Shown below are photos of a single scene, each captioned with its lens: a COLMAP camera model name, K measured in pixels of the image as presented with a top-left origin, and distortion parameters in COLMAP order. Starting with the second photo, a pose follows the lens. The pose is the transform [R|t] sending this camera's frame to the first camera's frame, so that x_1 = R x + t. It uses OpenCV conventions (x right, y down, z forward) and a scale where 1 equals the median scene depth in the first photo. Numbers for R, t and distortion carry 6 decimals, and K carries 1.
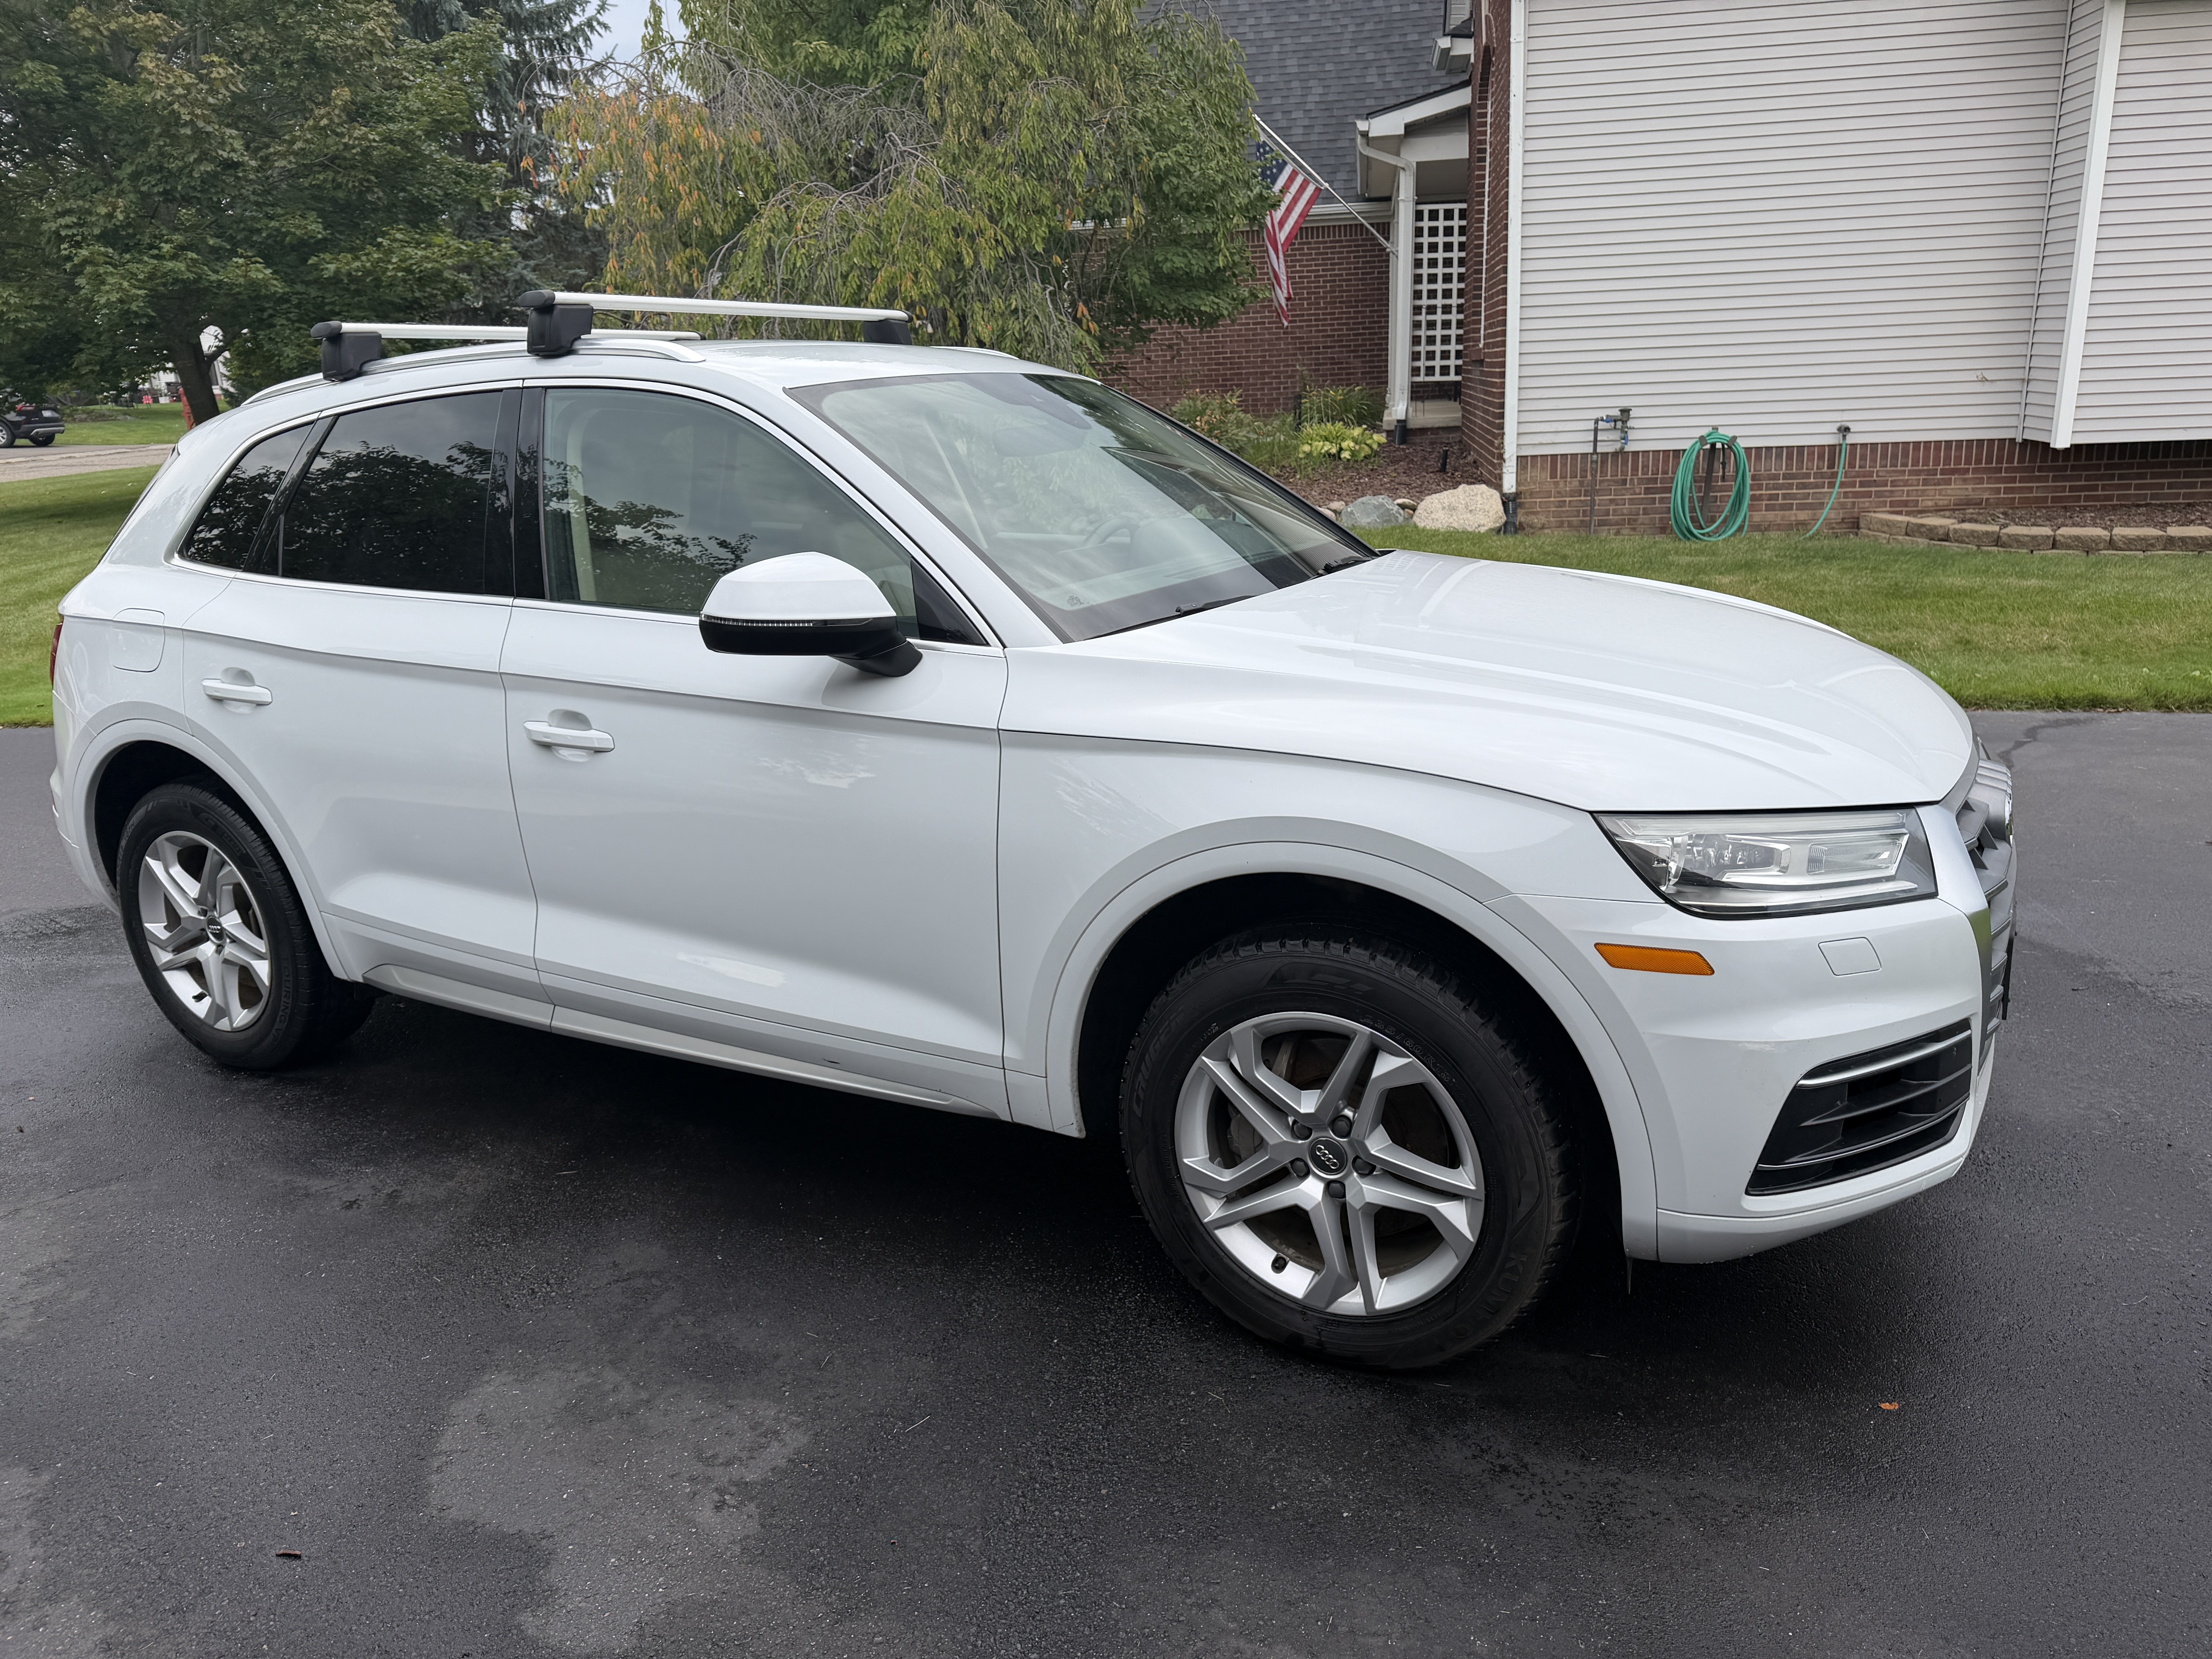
lens RADIAL K [[1623.8, 0, 1085.0], [0, 1623.8, 833.2], [0, 0, 1]] dist [0.040580, -0.076384]
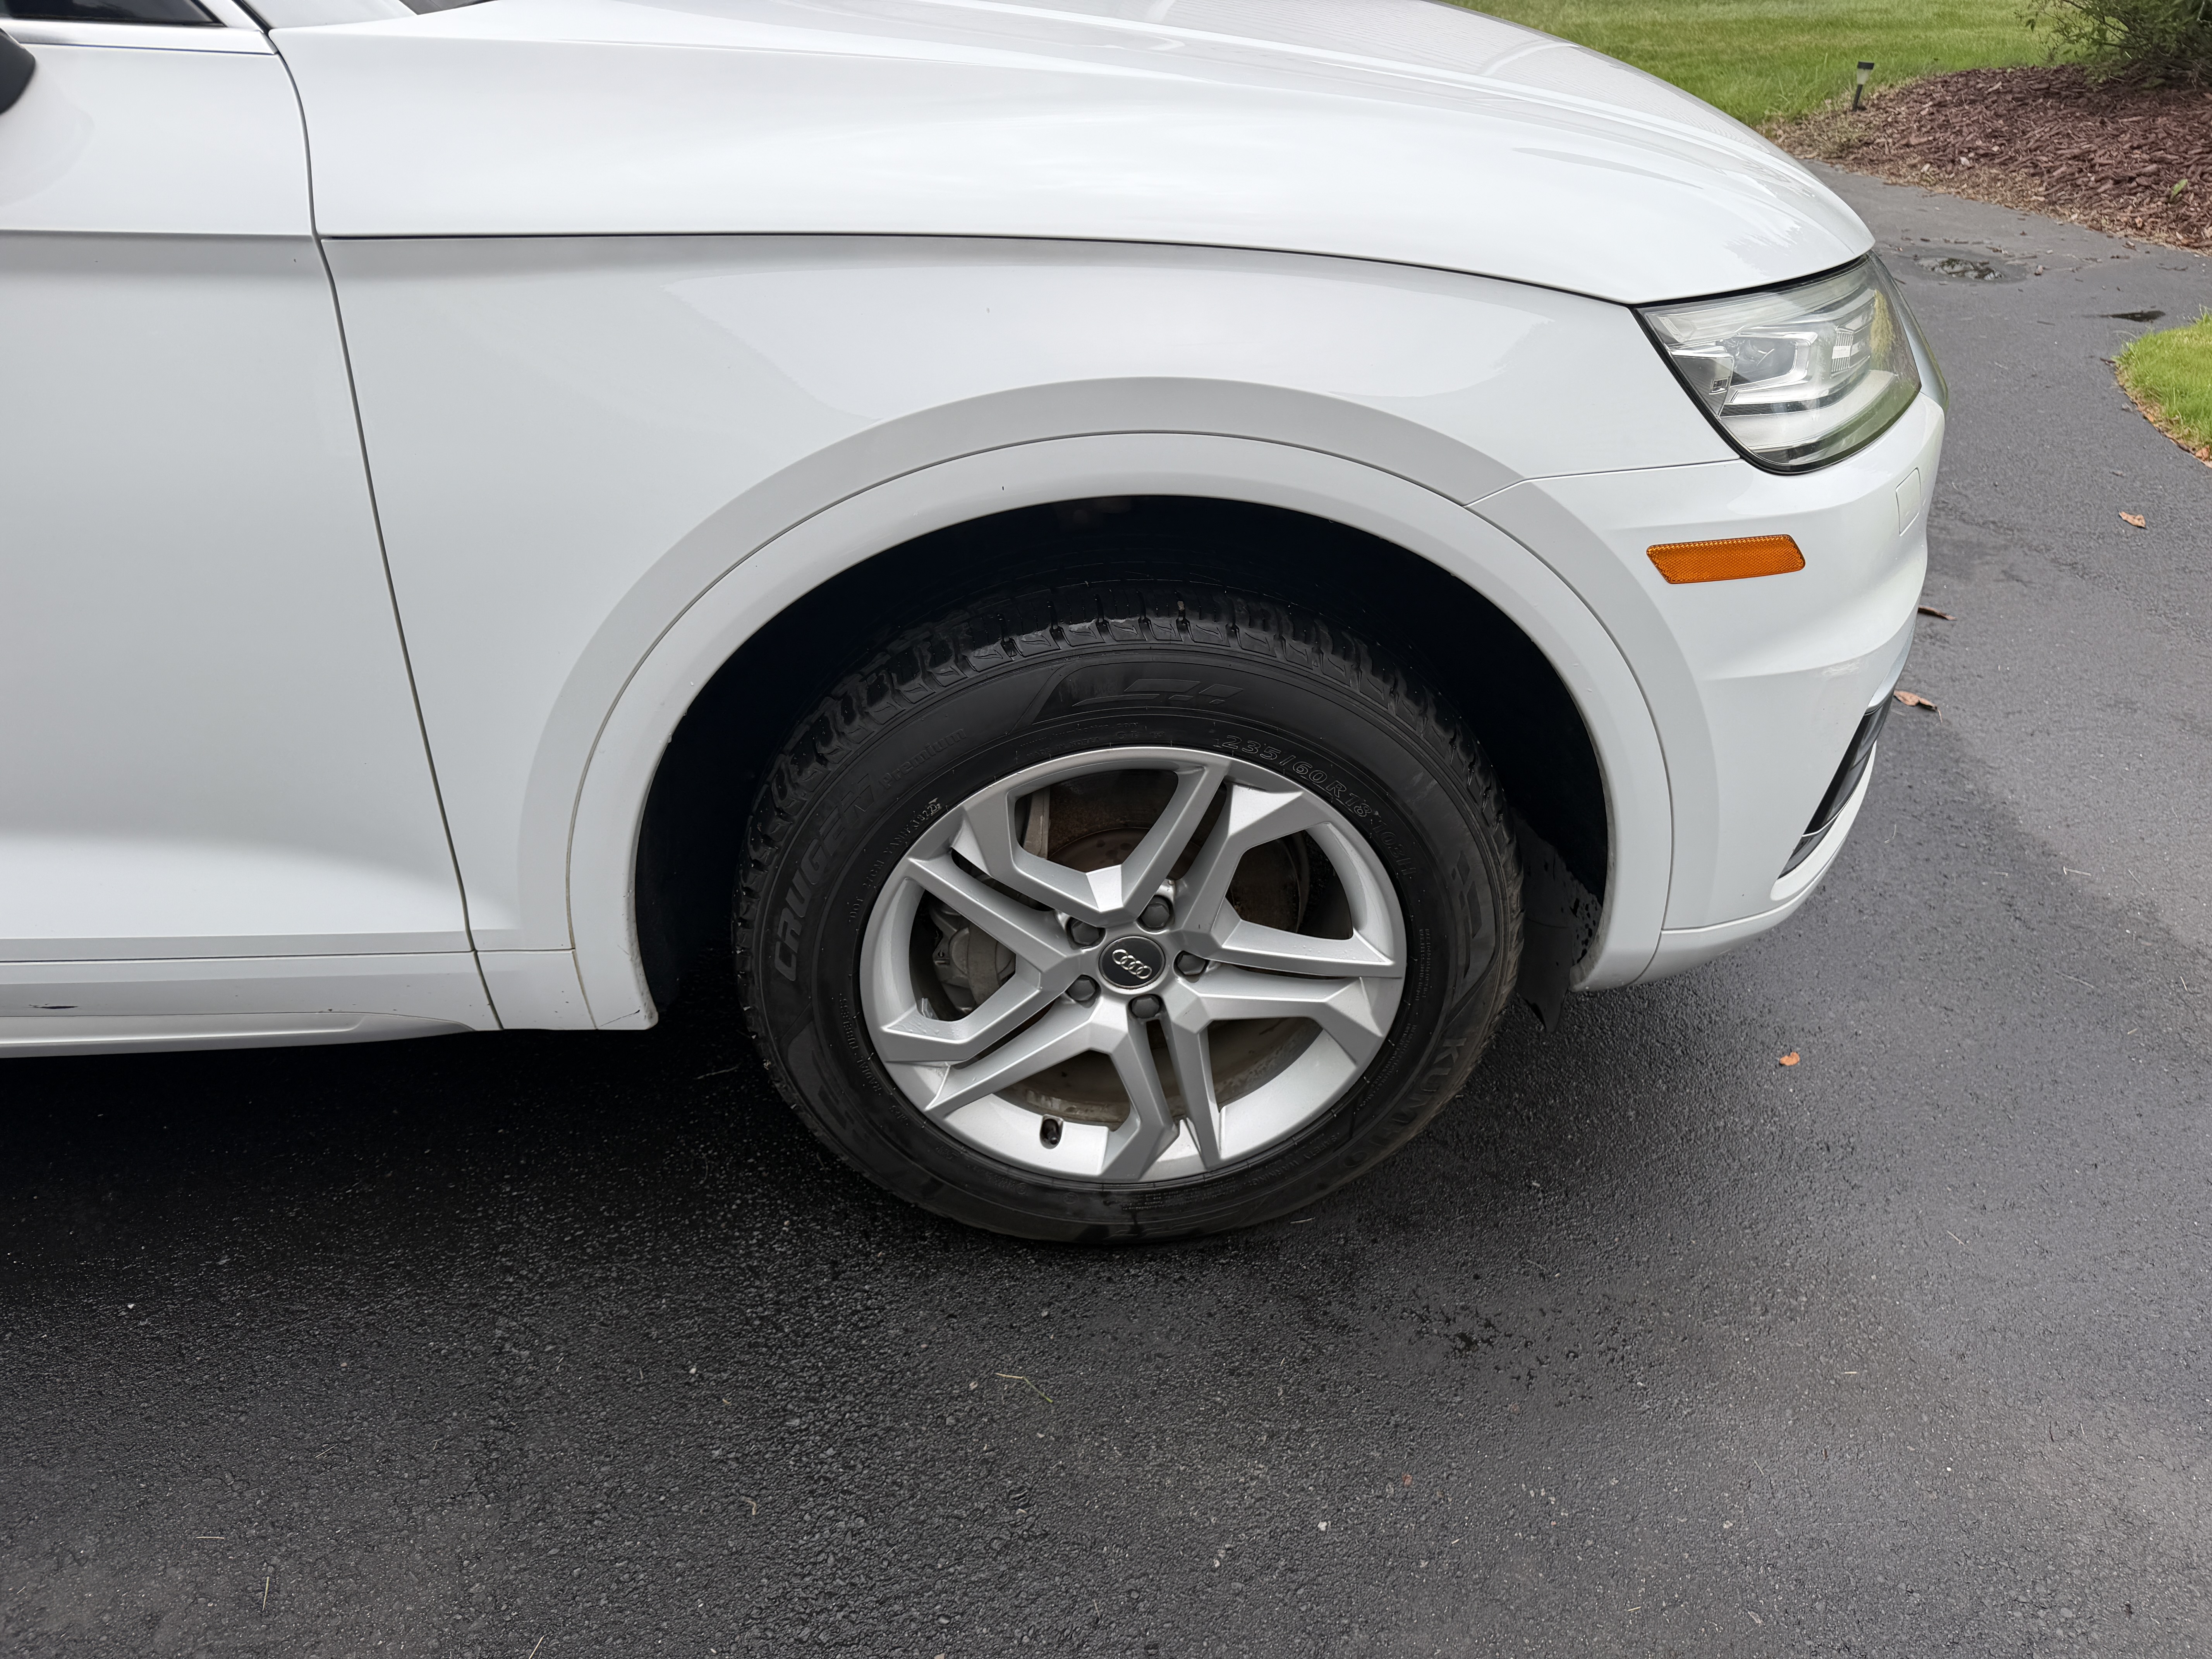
lens RADIAL K [[1573.9, 0, 1130.4], [0, 1573.9, 843.7], [0, 0, 1]] dist [0.057687, -0.072348]
pose [[0.844137, -0.253983, 0.472151, -0.108605], [0.102311, 0.940797, 0.323162, -0.028355], [-0.526276, -0.224487, 0.820146, 0.513159]]
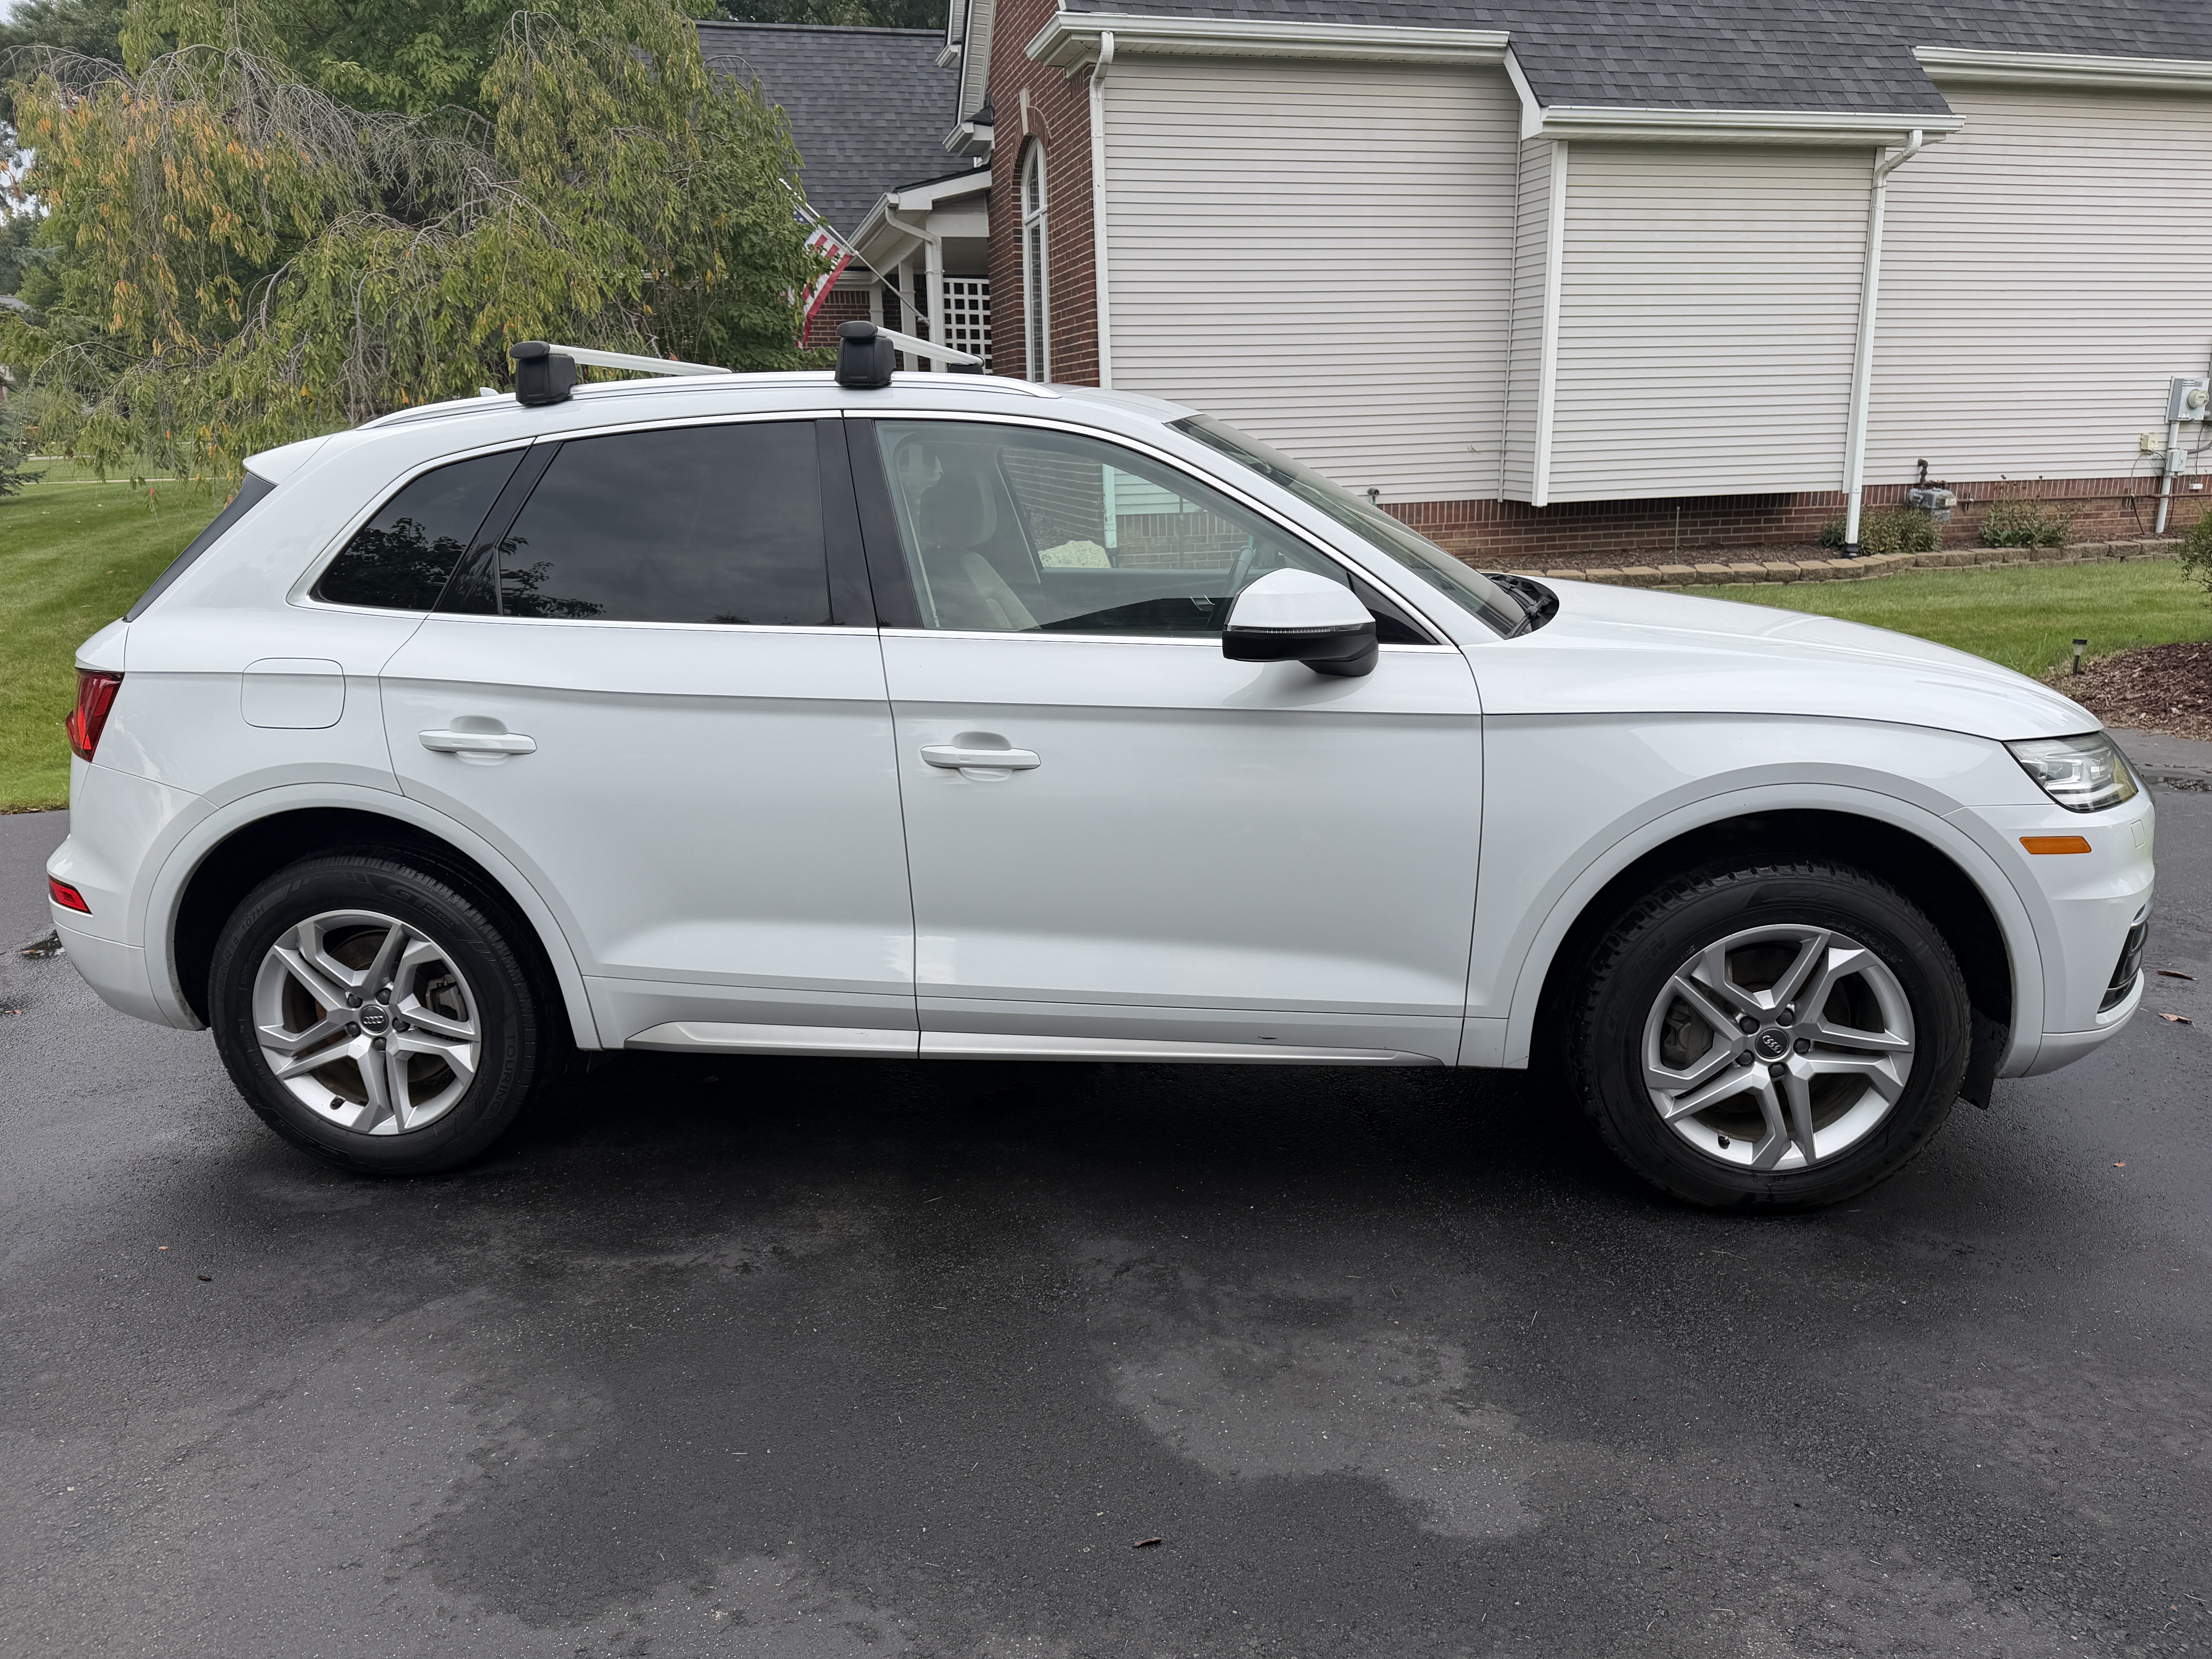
lens RADIAL K [[1649.0, 0, 1070.6], [0, 1649.0, 836.6], [0, 0, 1]] dist [0.055436, -0.091087]
pose [[0.913161, -0.074940, 0.400650, -0.799371], [0.091438, 0.995564, -0.022189, 0.021056], [-0.397210, 0.056897, 0.915962, 0.042352]]
